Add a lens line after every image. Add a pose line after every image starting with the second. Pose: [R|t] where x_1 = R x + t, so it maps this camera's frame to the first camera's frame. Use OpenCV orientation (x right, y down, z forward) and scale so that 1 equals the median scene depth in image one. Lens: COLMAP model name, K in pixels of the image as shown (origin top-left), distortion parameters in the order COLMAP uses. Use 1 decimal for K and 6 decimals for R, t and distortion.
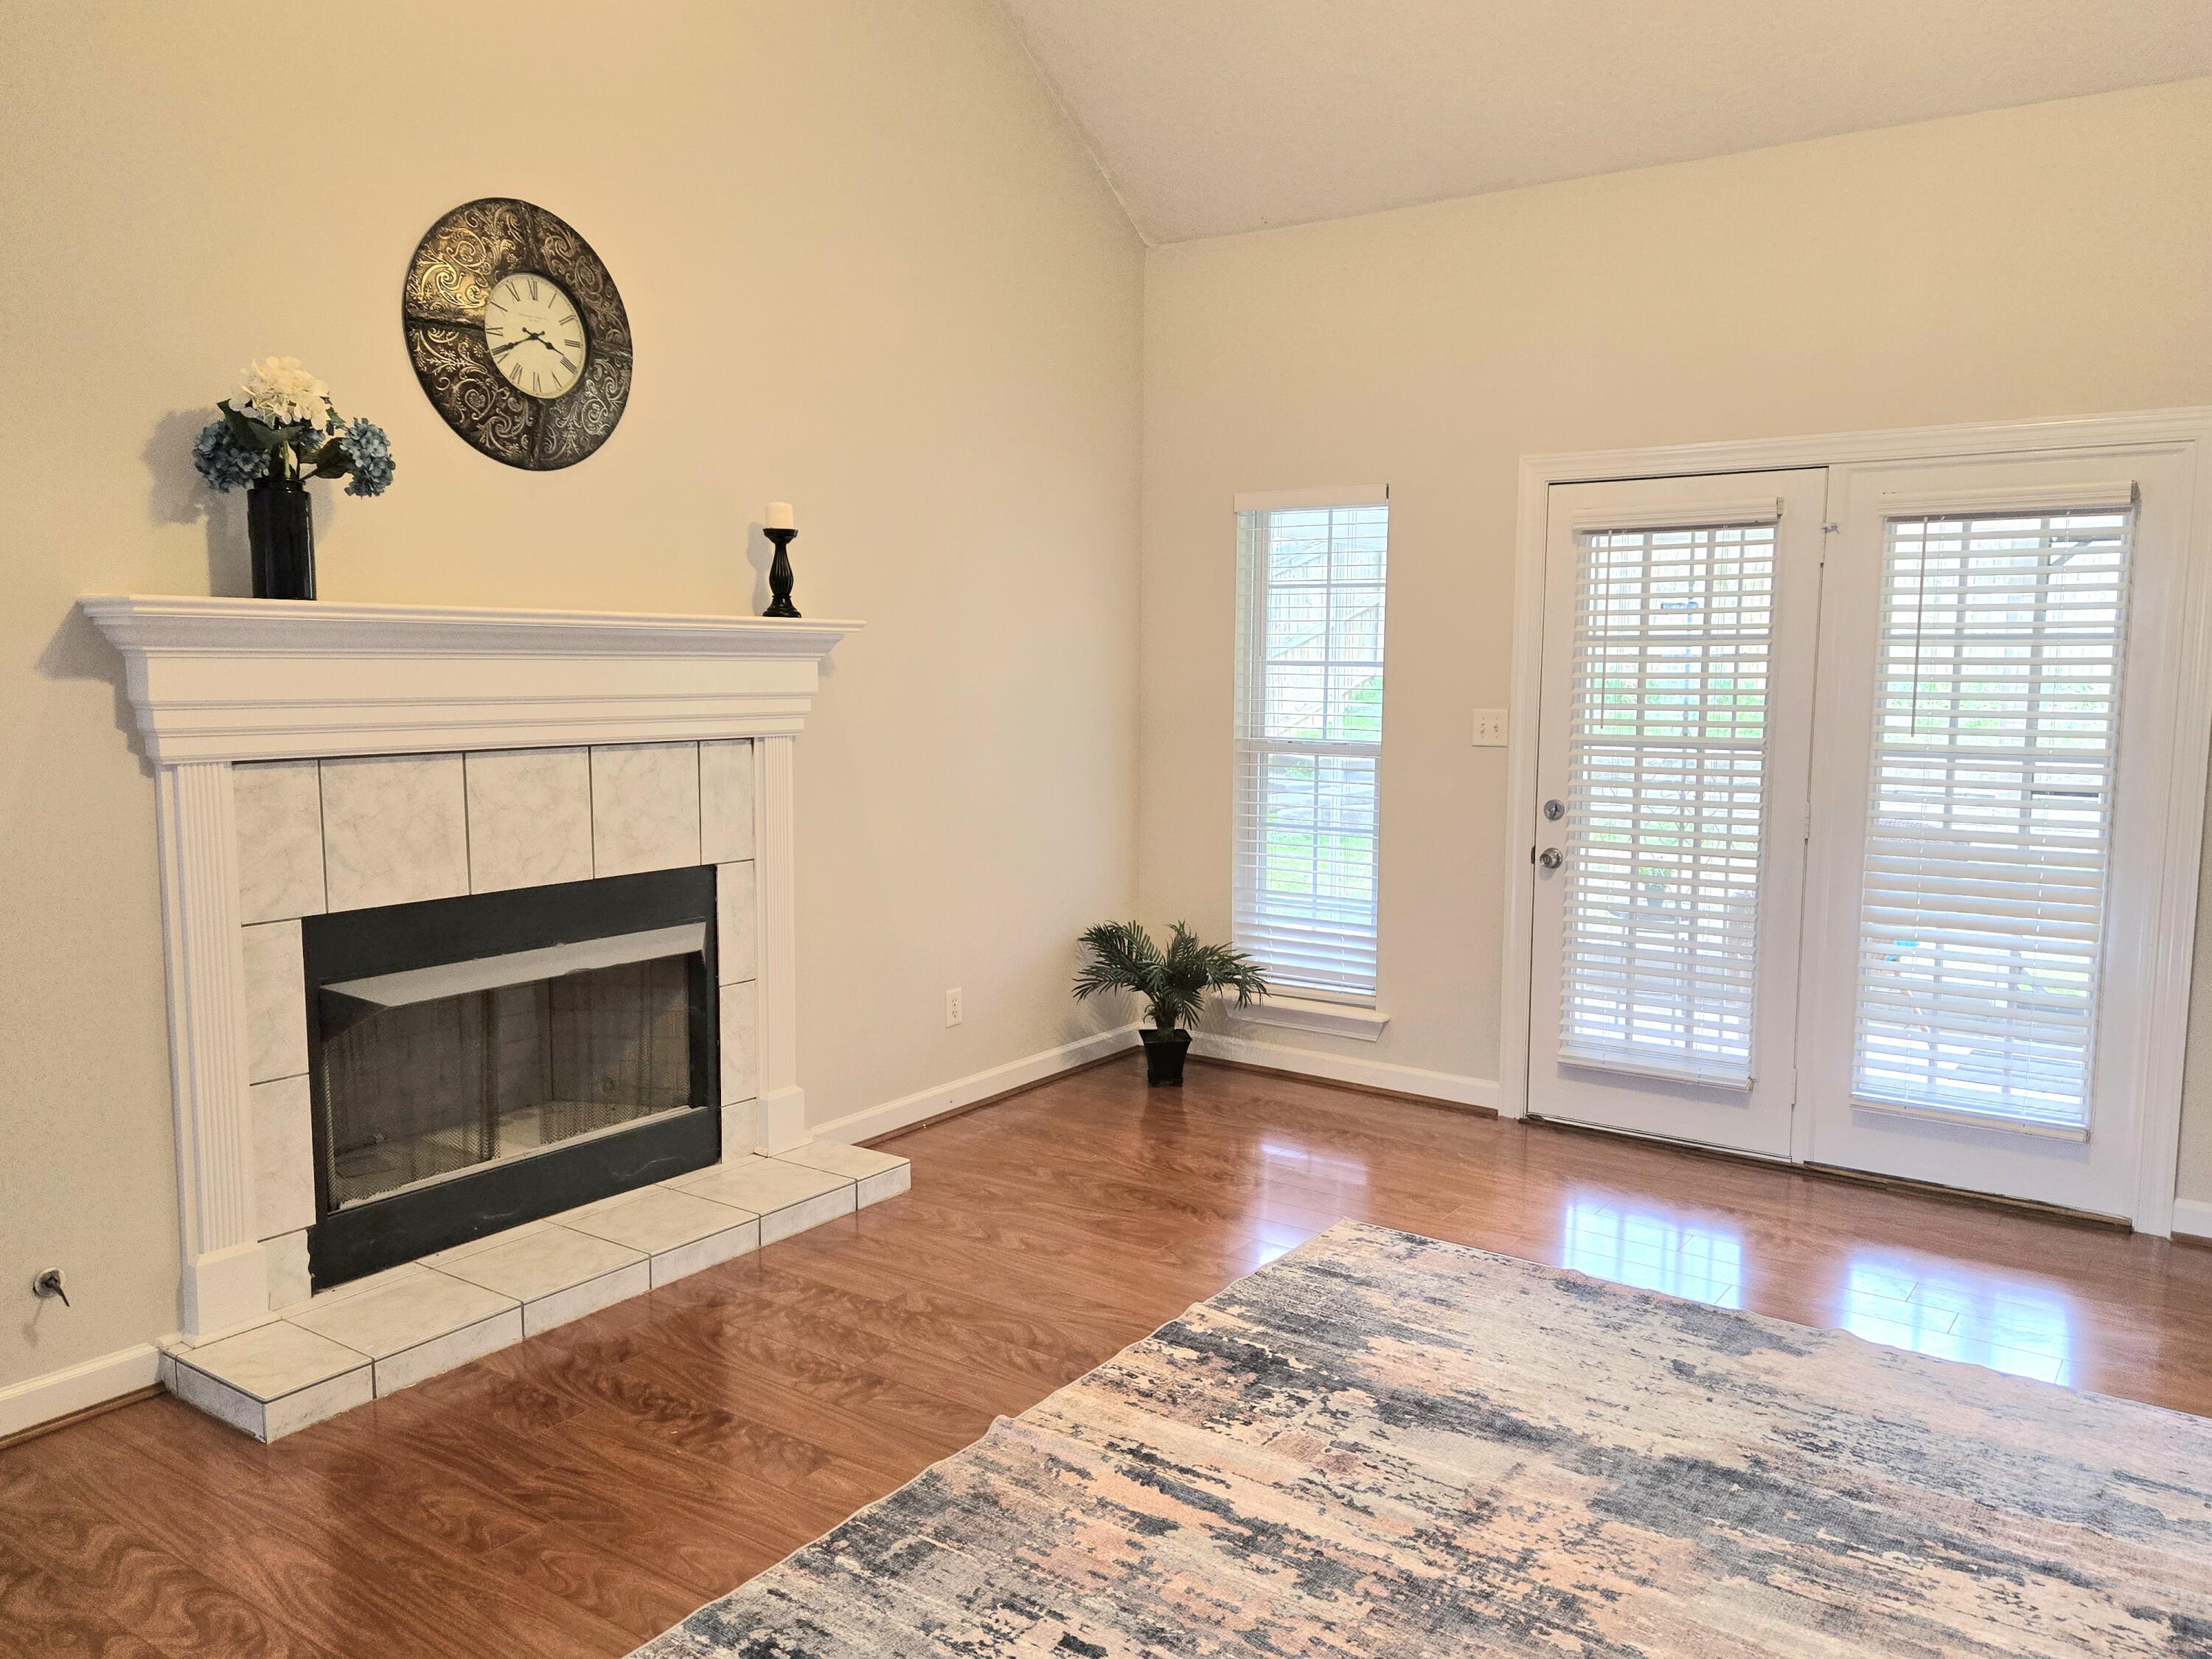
lens RADIAL K [[1644.6, 0, 1122.1], [0, 1644.6, 836.4], [0, 0, 1]] dist [0.077592, -0.070942]
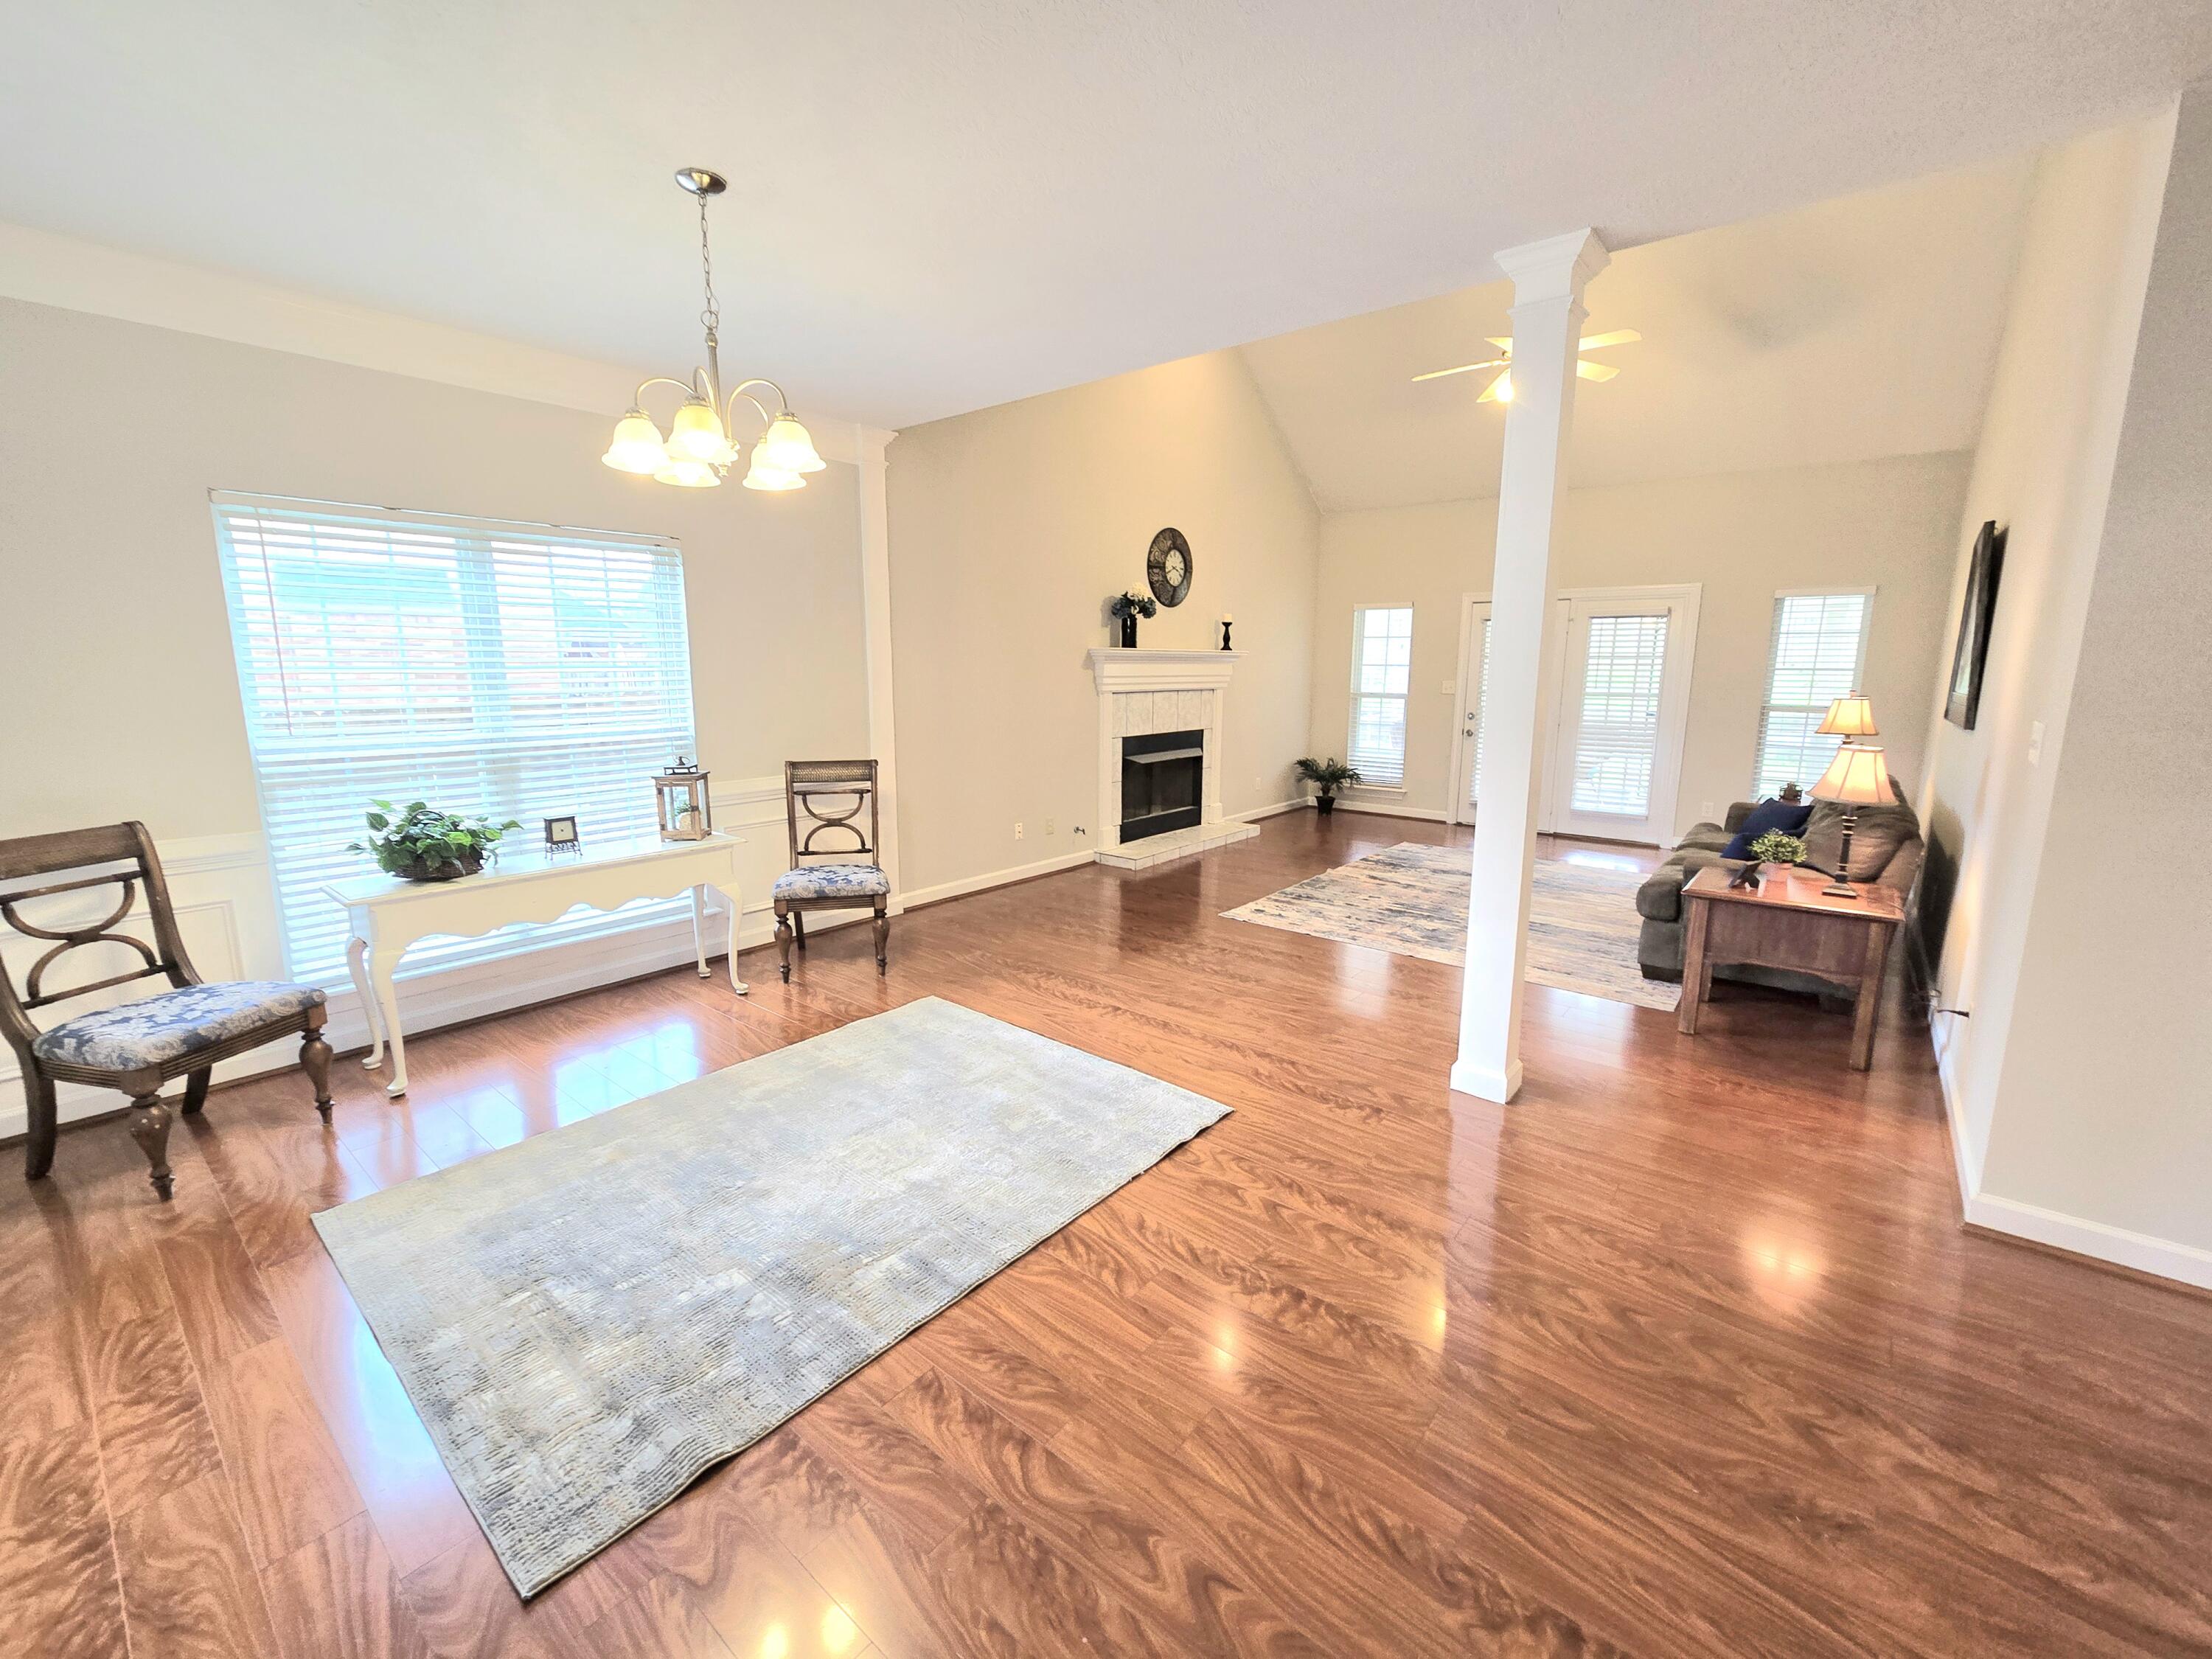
lens RADIAL K [[906.9, 0, 1104.0], [0, 906.9, 822.3], [0, 0, 1]] dist [0.002441, -0.000306]
pose [[0.997280, 0.011067, -0.072873, -0.372821], [-0.006450, 0.997975, 0.063281, 0.104322], [0.073426, -0.062639, 0.995332, -0.917698]]
